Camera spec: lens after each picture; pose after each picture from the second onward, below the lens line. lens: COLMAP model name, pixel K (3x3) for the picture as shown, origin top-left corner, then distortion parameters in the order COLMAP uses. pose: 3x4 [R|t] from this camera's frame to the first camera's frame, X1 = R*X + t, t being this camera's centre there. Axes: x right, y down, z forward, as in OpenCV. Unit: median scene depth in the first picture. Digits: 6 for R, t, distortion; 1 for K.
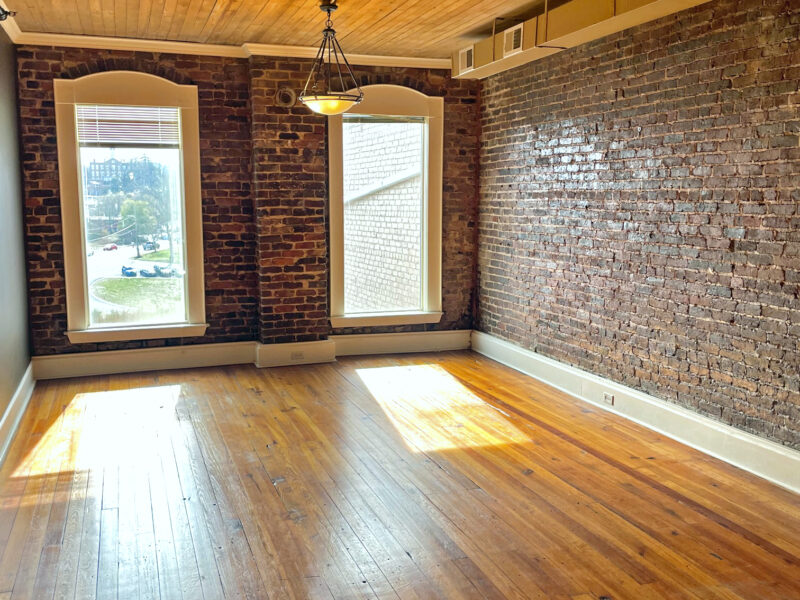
lens RADIAL K [[758.7, 0, 400.0], [0, 758.7, 300.0], [0, 0, 1]] dist [0.000258, -0.000064]
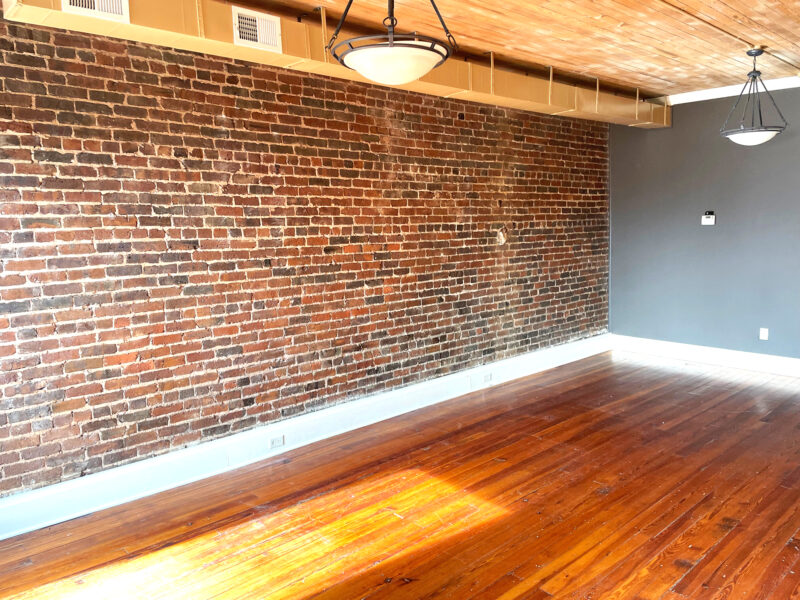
lens RADIAL K [[604.0, 0, 400.0], [0, 604.0, 300.0], [0, 0, 1]] dist [0.001158, 0.000090]
pose [[-0.380426, -0.108462, 0.918429, -0.536367], [0.152792, 0.972080, 0.178087, -0.179921], [-0.912102, 0.208078, -0.353232, 1.257556]]
